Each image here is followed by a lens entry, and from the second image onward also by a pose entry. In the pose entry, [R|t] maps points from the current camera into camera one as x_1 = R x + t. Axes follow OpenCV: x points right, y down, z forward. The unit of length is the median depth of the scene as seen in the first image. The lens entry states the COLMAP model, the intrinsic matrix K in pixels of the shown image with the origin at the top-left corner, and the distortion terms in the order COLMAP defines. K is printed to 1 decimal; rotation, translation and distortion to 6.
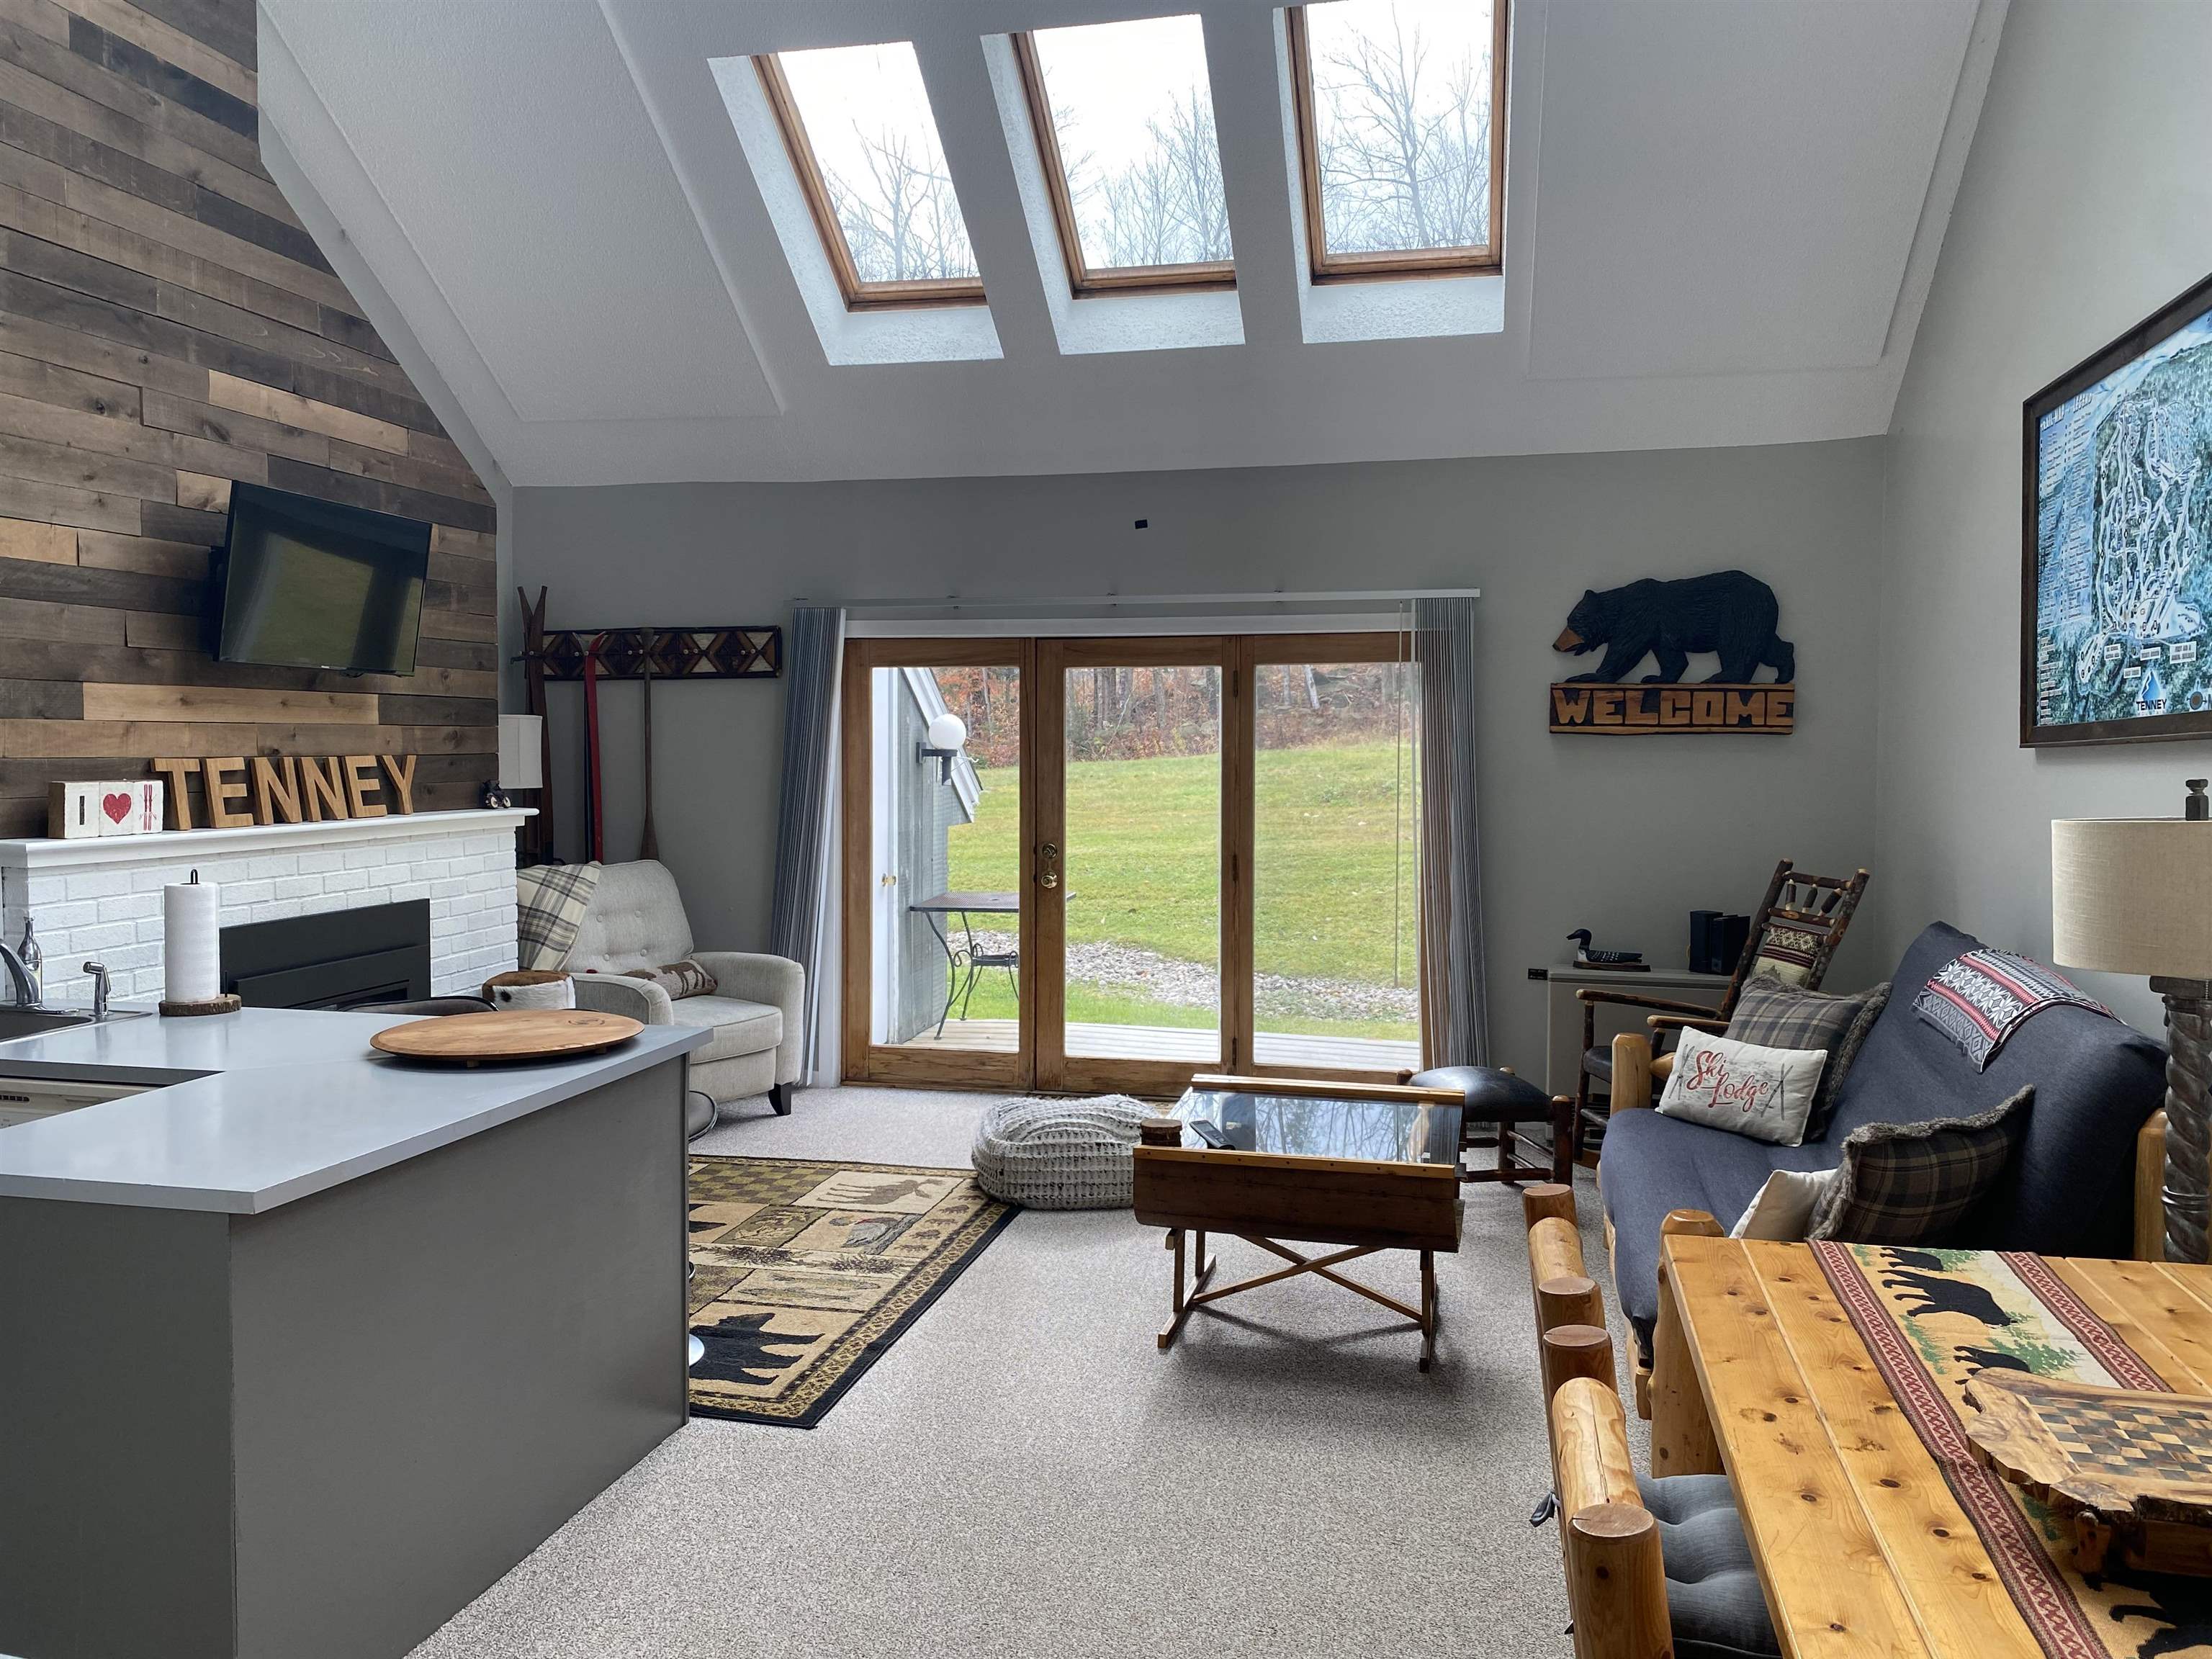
lens RADIAL K [[1697.6, 0, 1102.3], [0, 1697.6, 826.2], [0, 0, 1]] dist [0.038160, -0.018891]
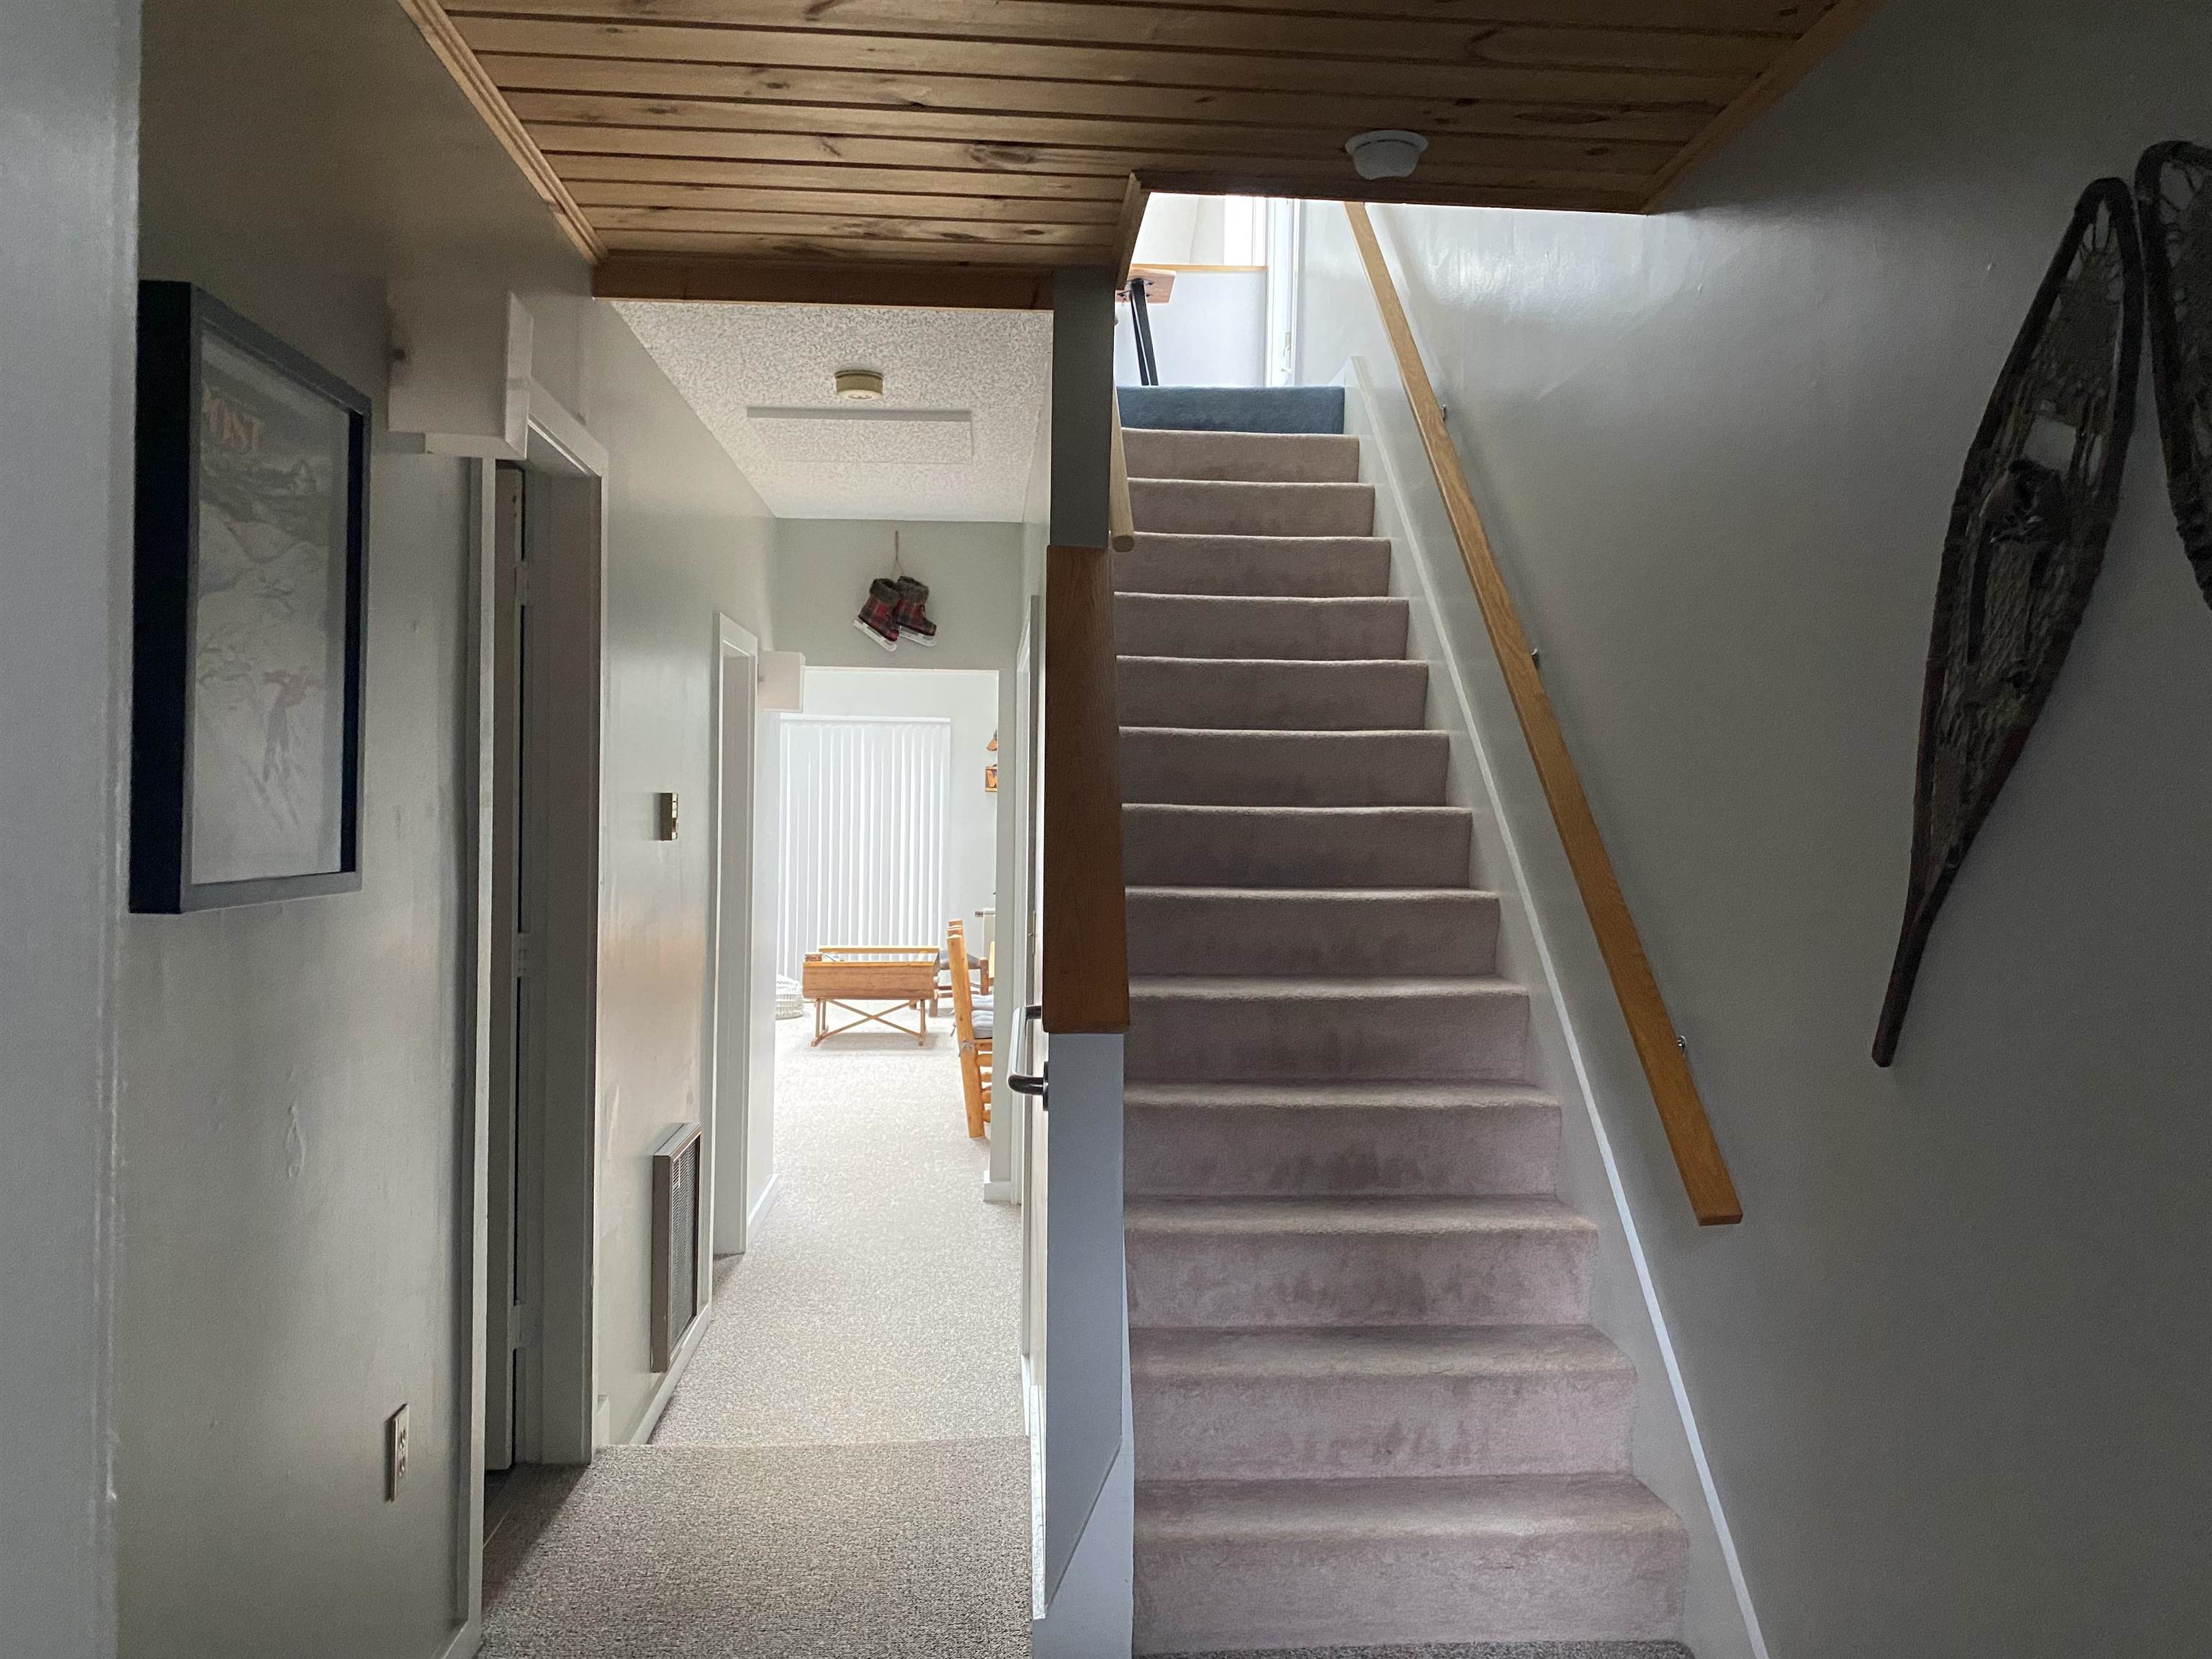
lens RADIAL K [[1697.6, 0, 1107.9], [0, 1697.6, 828.3], [0, 0, 1]] dist [0.038160, -0.018891]
pose [[0.957966, 0.002282, 0.286874, -0.231715], [0.007616, 0.999414, -0.033380, 0.077141], [-0.286782, 0.034161, 0.957387, -1.291017]]
